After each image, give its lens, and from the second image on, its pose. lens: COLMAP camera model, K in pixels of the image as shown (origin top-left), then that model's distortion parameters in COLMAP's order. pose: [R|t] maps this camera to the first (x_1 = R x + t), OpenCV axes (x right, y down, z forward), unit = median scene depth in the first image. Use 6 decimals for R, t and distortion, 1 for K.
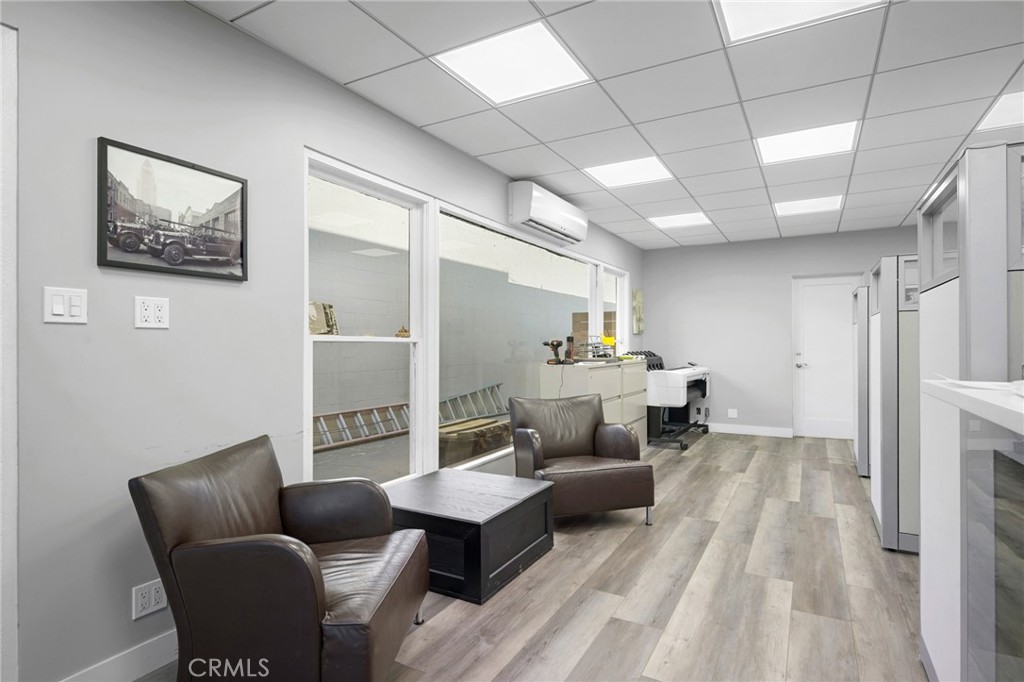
lens RADIAL K [[524.0, 0, 512.0], [0, 524.0, 340.1], [0, 0, 1]] dist [-0.002146, -0.000915]
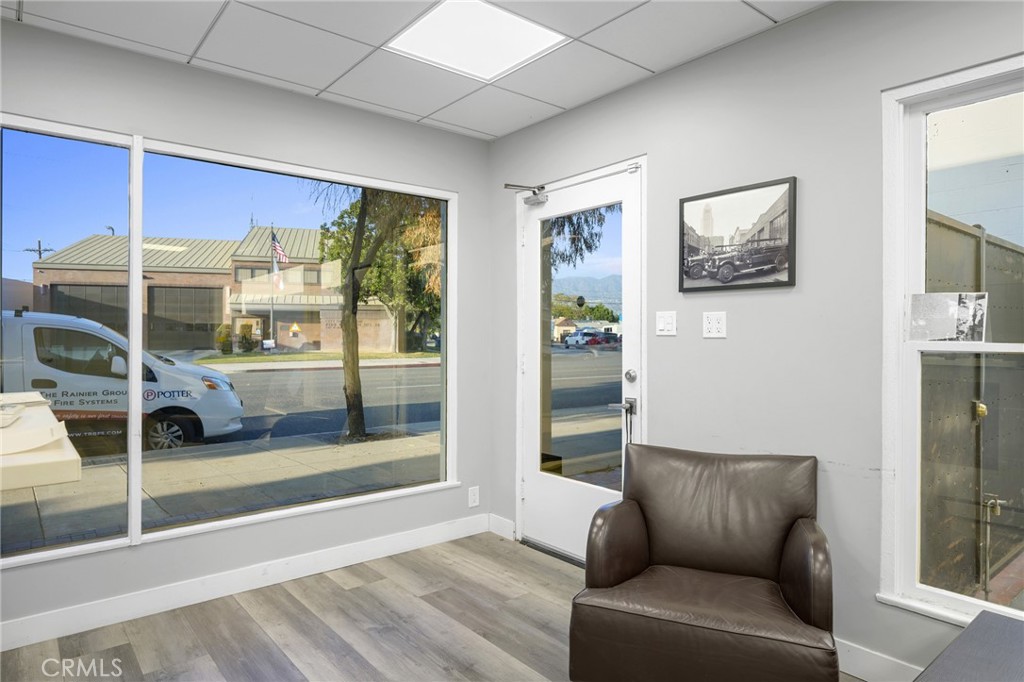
lens RADIAL K [[601.4, 0, 507.8], [0, 601.4, 338.2], [0, 0, 1]] dist [-0.005768, -0.000564]
pose [[-0.376032, 0.003070, -0.926602, 0.751941], [0.001021, 0.999995, 0.002898, -0.025575], [0.926606, 0.000144, -0.376034, 1.042629]]
